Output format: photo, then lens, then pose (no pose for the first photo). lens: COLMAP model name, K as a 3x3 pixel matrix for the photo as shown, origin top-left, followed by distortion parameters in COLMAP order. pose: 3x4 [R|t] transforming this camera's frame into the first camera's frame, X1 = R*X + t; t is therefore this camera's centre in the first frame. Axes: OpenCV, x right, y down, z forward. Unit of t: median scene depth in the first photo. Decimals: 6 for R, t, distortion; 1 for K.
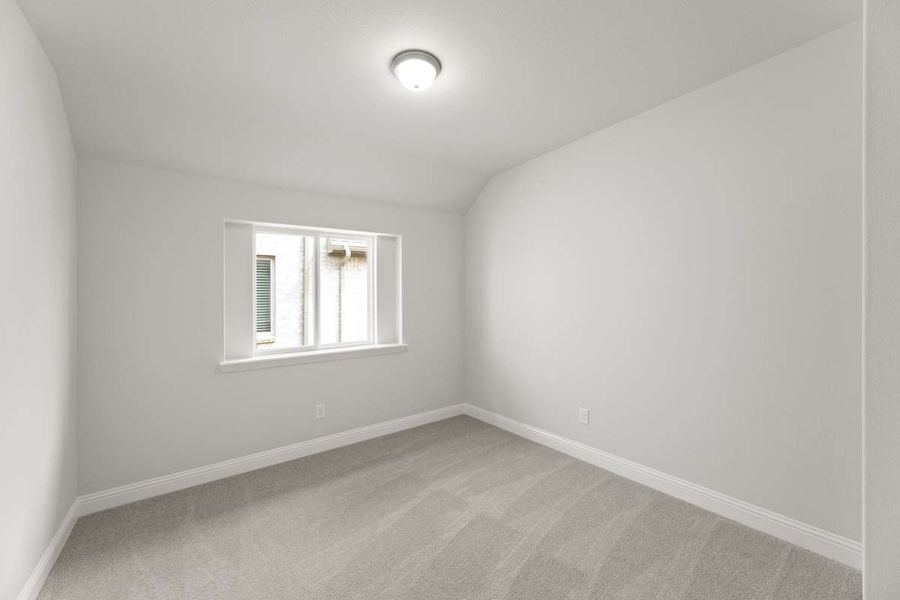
lens RADIAL K [[367.0, 0, 450.0], [0, 367.0, 300.0], [0, 0, 1]] dist [0.000366, 0.000026]
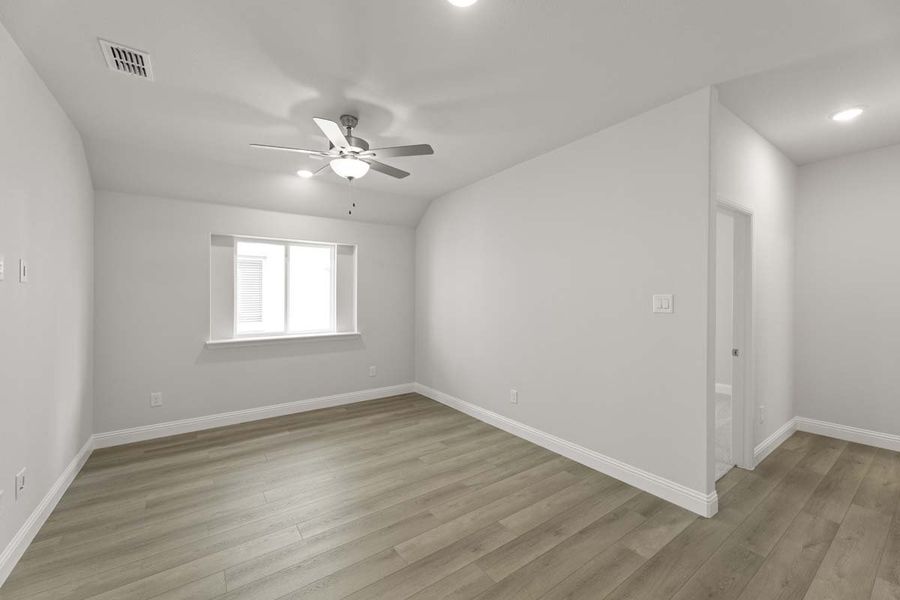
lens RADIAL K [[353.9, 0, 444.2], [0, 353.9, 310.2], [0, 0, 1]] dist [0.063975, -0.000007]
pose [[0.999764, 0.021324, -0.004226, 0.190201], [-0.021198, 0.999389, 0.027807, 0.002698], [0.004816, -0.027711, 0.999604, -0.246766]]
